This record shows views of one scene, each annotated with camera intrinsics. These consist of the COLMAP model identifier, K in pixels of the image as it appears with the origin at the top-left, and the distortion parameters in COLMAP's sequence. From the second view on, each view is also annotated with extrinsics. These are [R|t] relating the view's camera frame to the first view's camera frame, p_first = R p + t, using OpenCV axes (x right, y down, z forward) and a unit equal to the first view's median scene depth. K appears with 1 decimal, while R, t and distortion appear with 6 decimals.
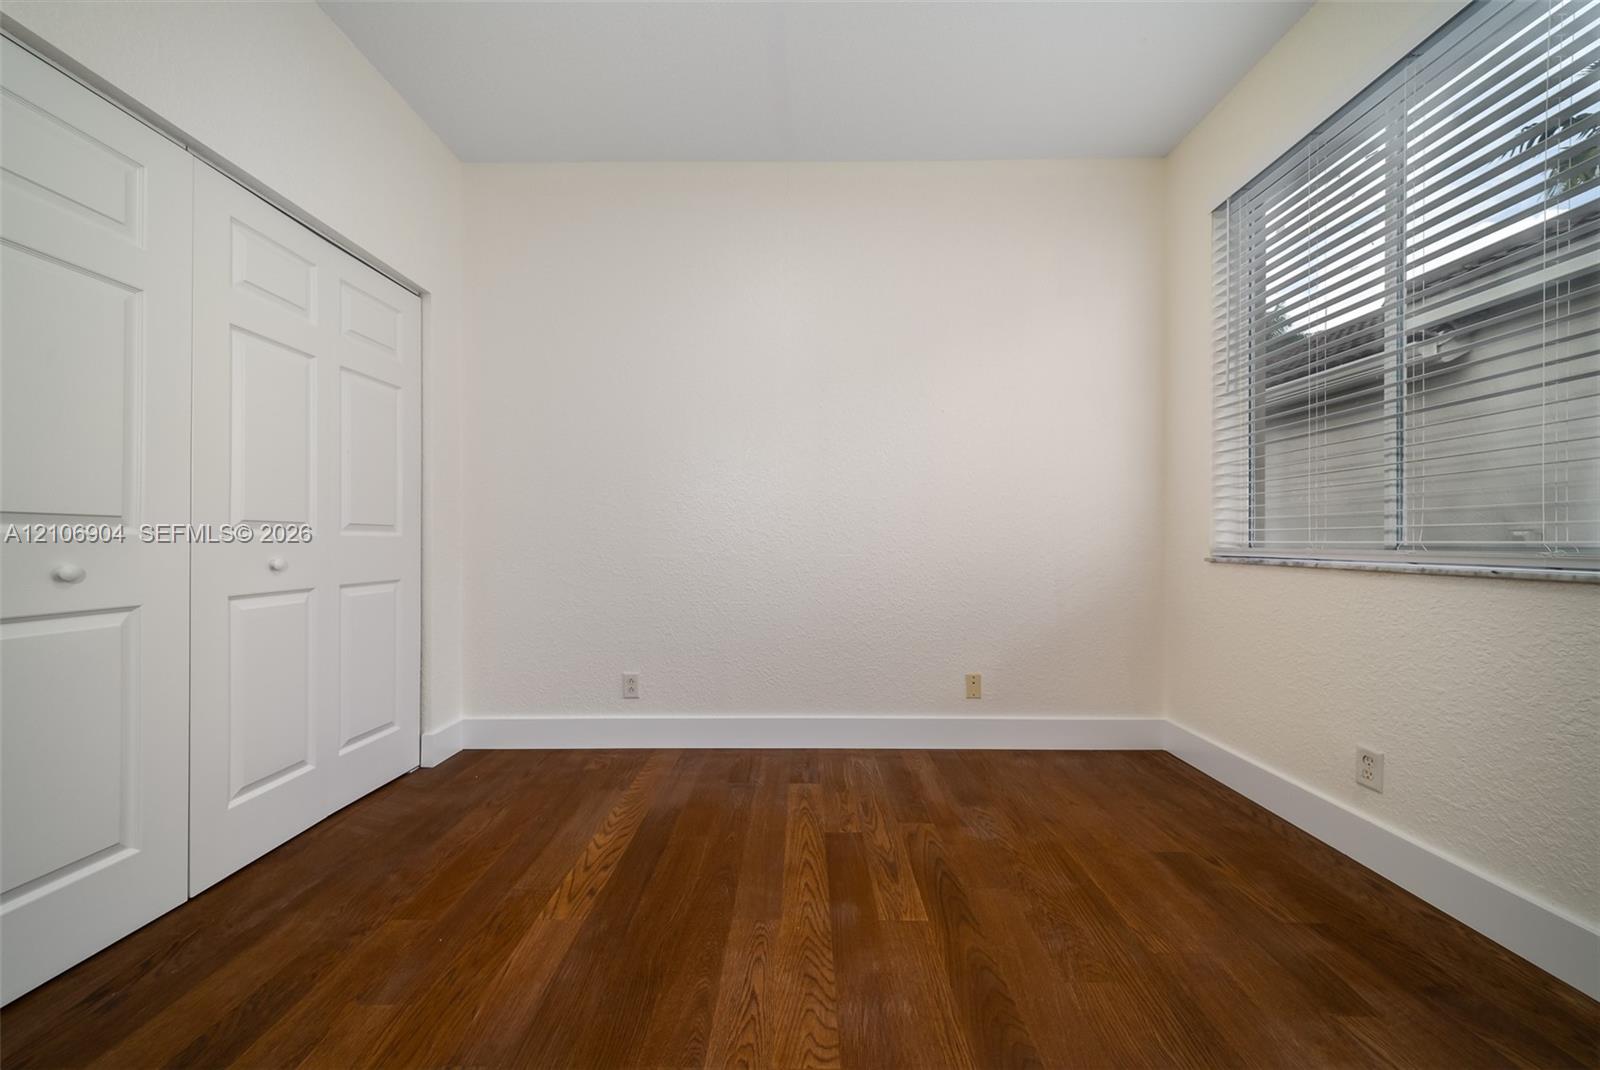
lens RADIAL K [[563.5, 0, 801.1], [0, 563.5, 532.3], [0, 0, 1]] dist [0.021859, -0.008722]
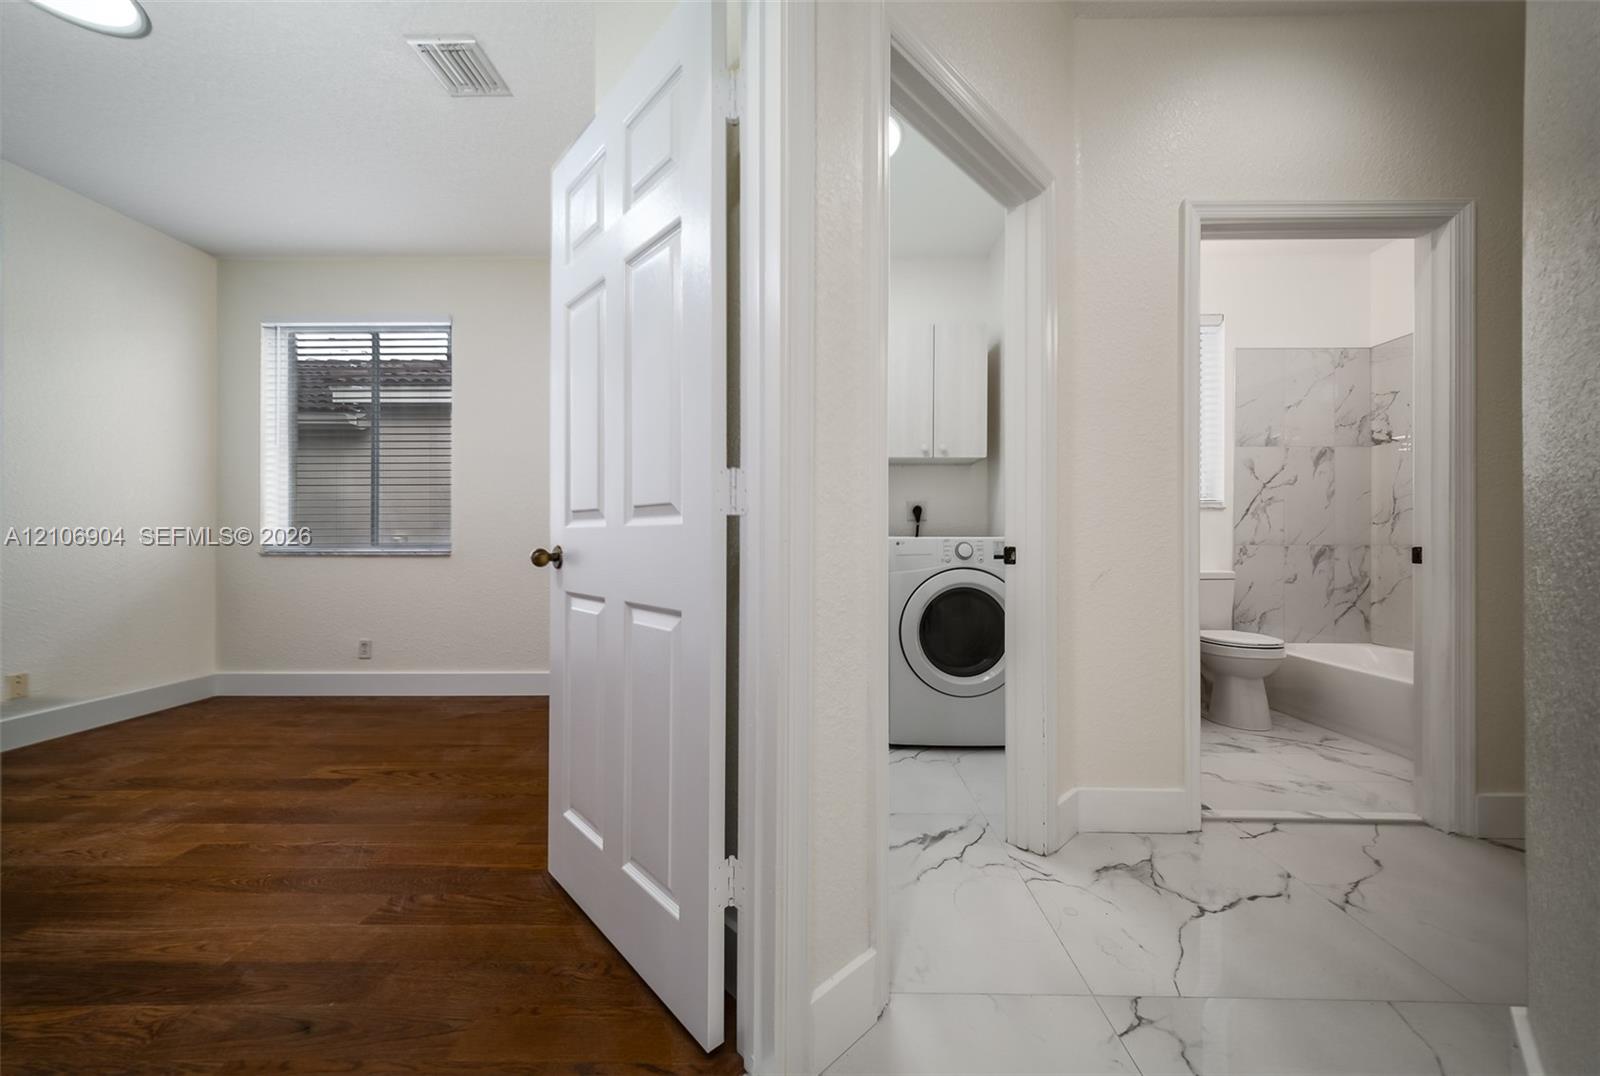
lens RADIAL K [[568.3, 0, 813.7], [0, 568.3, 538.2], [0, 0, 1]] dist [0.001239, 0.000303]
pose [[-0.000087, 0.000353, 1.000000, -1.098332], [-0.010687, 0.999943, -0.000354, -0.015103], [-0.999943, -0.010687, -0.000083, -0.649801]]
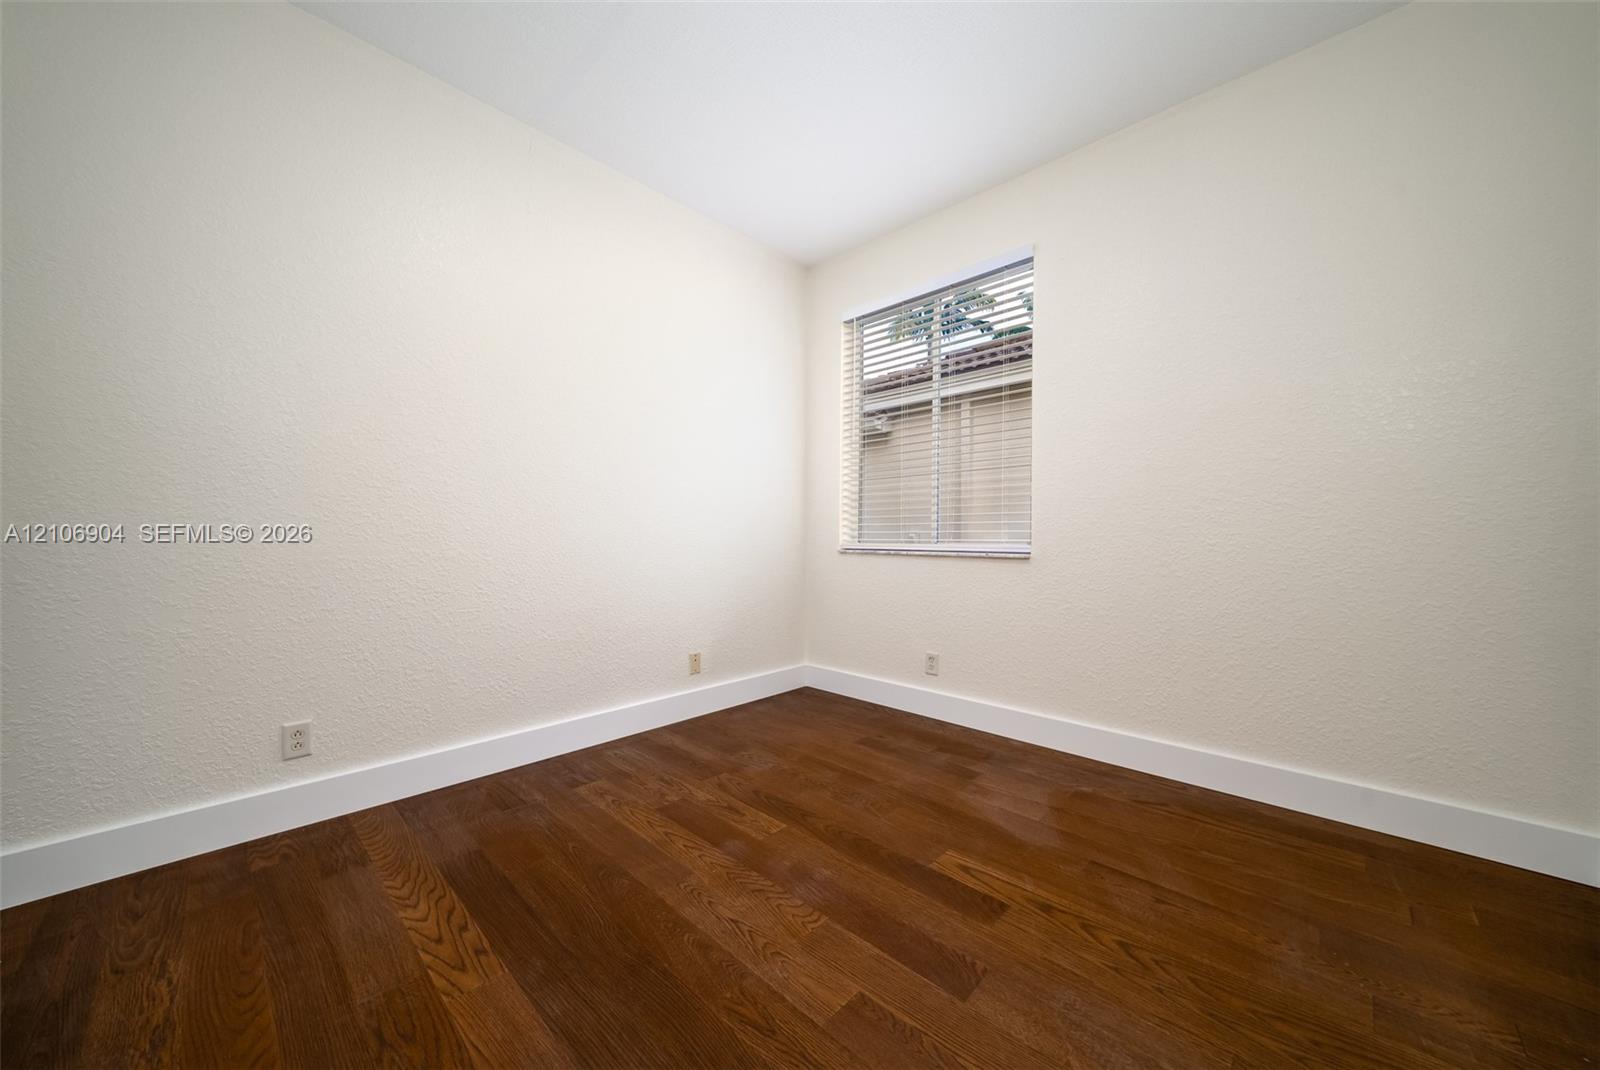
lens RADIAL K [[565.4, 0, 806.8], [0, 565.4, 529.1], [0, 0, 1]] dist [0.019921, -0.009004]
pose [[0.680939, 0.014246, 0.732201, -0.605879], [-0.014377, 0.999878, -0.006084, -0.001514], [-0.732199, -0.006384, 0.681061, 0.057455]]
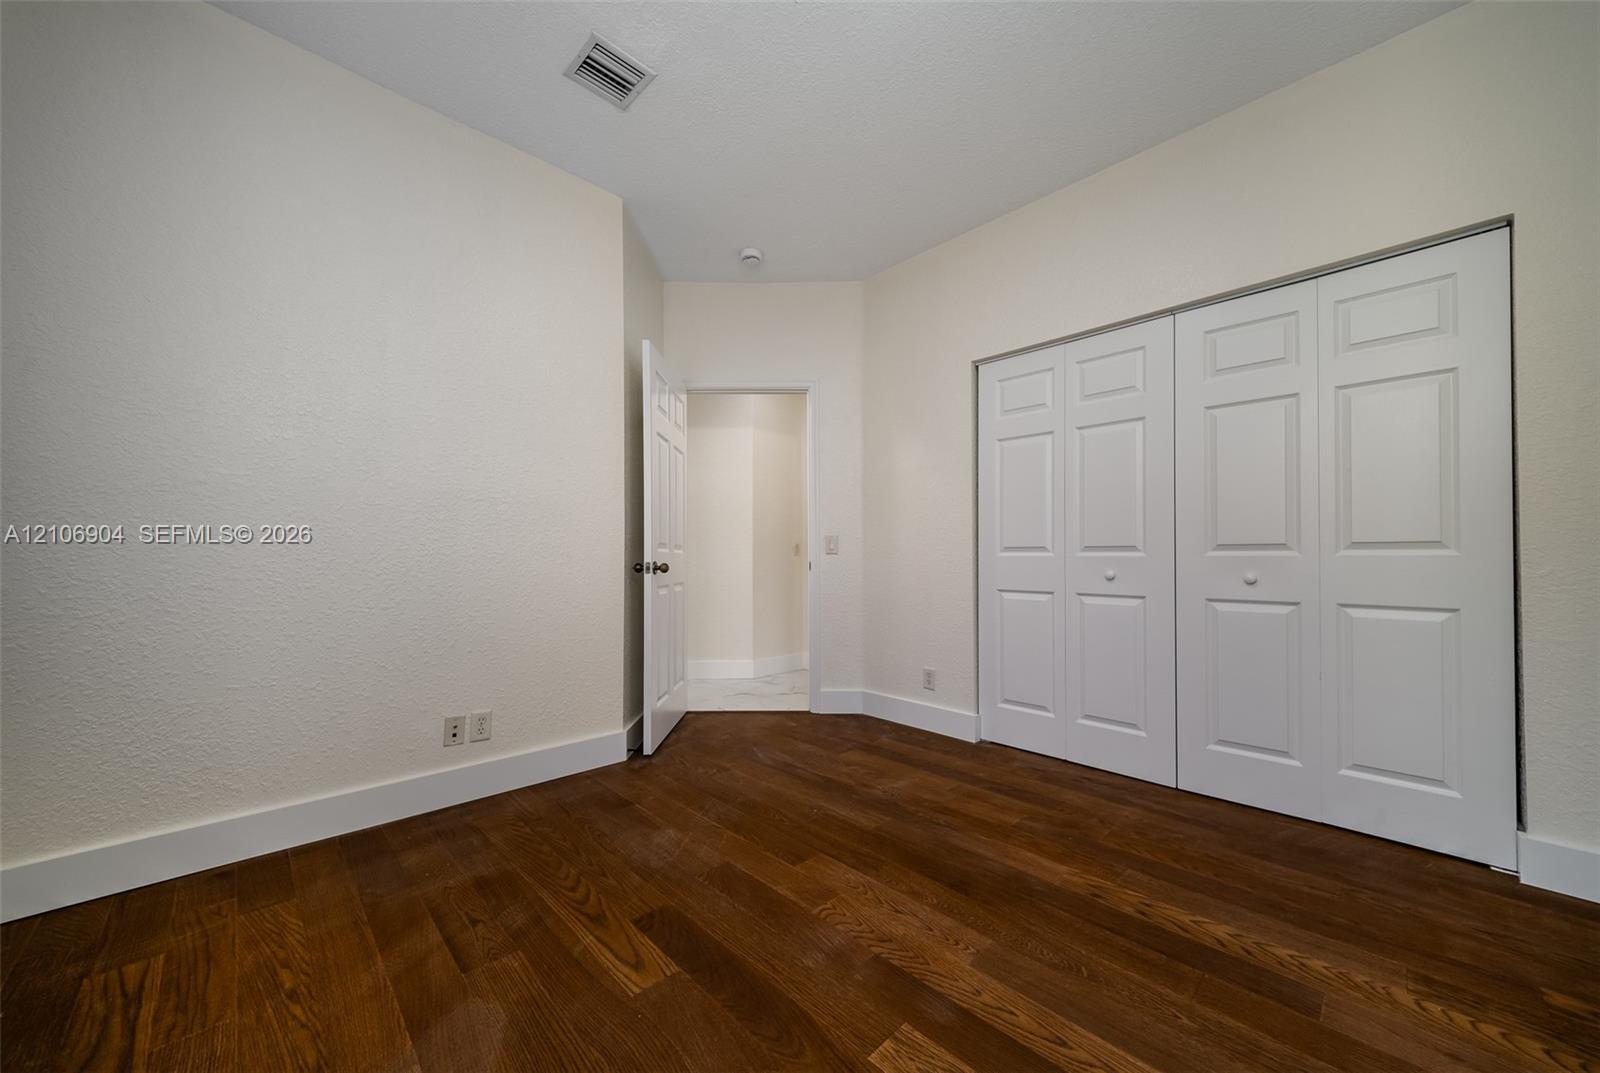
lens RADIAL K [[568.7, 0, 795.3], [0, 568.7, 541.7], [0, 0, 1]] dist [0.006006, -0.000359]
pose [[-0.718831, -0.022141, -0.694832, 0.703293], [0.008471, 0.999139, -0.040602, 0.016835], [0.695133, -0.035072, -0.718025, 1.259425]]
